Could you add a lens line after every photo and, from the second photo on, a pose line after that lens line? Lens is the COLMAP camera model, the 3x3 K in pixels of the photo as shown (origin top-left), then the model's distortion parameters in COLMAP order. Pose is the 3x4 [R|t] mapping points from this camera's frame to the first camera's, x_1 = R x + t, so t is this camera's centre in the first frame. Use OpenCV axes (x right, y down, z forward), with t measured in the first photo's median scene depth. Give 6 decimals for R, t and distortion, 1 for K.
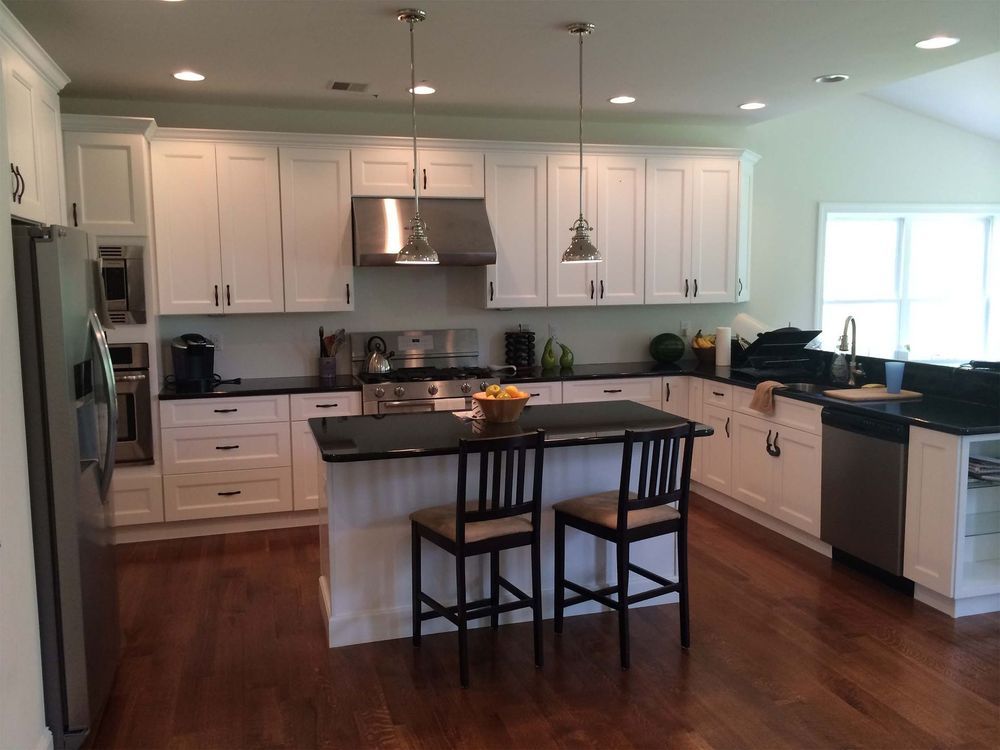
lens RADIAL K [[850.6, 0, 498.2], [0, 850.6, 375.5], [0, 0, 1]] dist [0.040525, -0.030043]
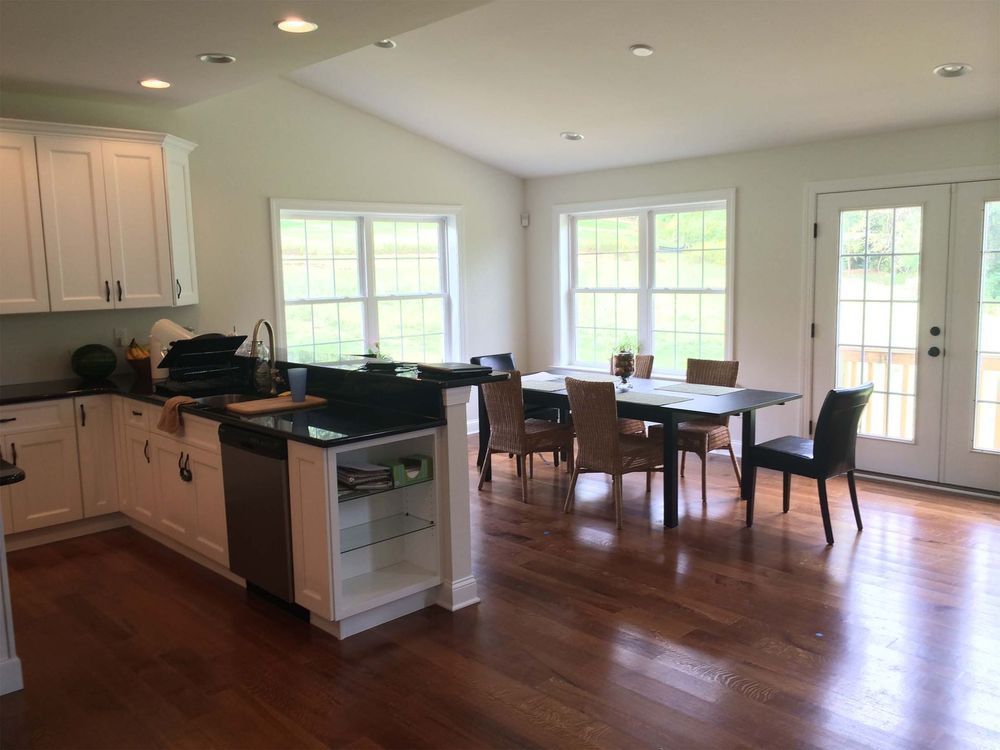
lens RADIAL K [[850.6, 0, 501.3], [0, 850.6, 374.3], [0, 0, 1]] dist [0.040525, -0.030043]
pose [[0.884603, -0.067579, 0.461422, 0.198073], [0.067004, 0.997597, 0.017653, -0.009074], [-0.461506, 0.015301, 0.887005, 0.061363]]
